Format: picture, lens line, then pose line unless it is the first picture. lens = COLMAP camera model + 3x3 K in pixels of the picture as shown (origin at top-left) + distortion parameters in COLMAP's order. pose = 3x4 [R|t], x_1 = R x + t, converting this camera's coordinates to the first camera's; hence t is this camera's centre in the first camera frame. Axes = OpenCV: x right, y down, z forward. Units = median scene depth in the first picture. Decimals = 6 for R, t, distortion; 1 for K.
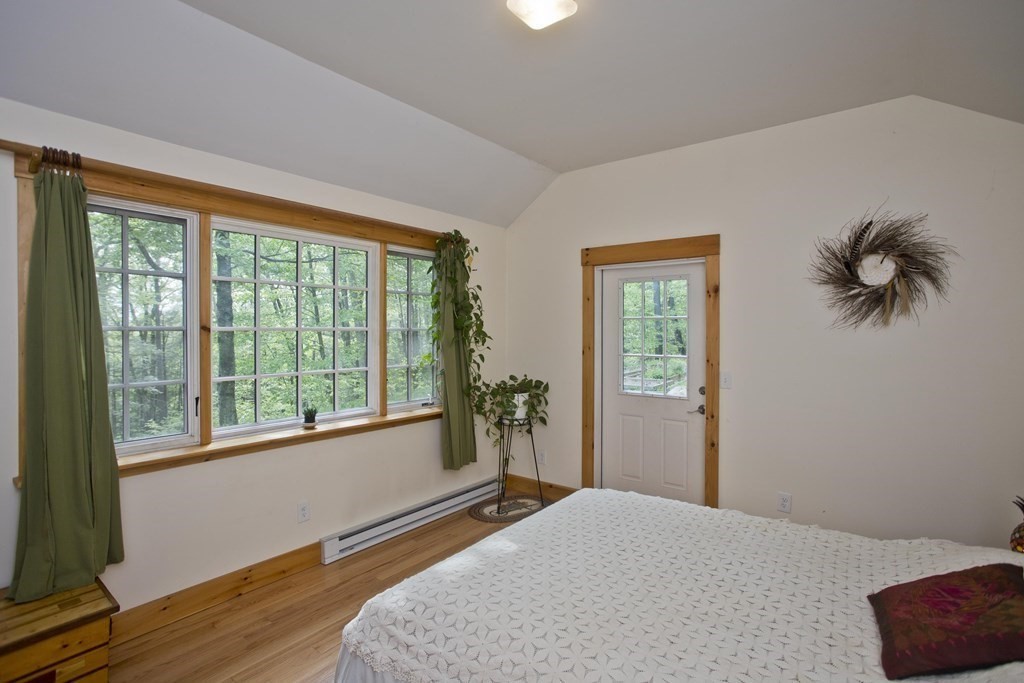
lens RADIAL K [[493.5, 0, 512.2], [0, 493.5, 341.2], [0, 0, 1]] dist [-0.030546, 0.014168]
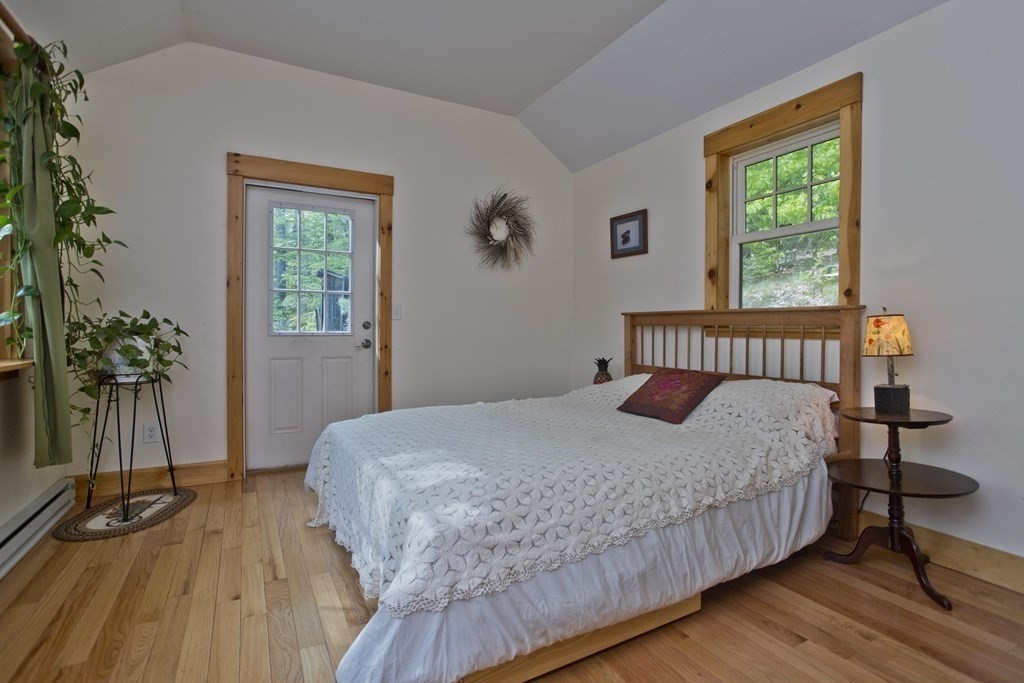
lens RADIAL K [[493.5, 0, 511.7], [0, 493.5, 341.2], [0, 0, 1]] dist [-0.030546, 0.014168]
pose [[0.403703, -0.023370, 0.914592, -0.469251], [0.014930, 0.999709, 0.018955, 0.126852], [-0.914768, 0.006003, 0.403934, 0.320370]]
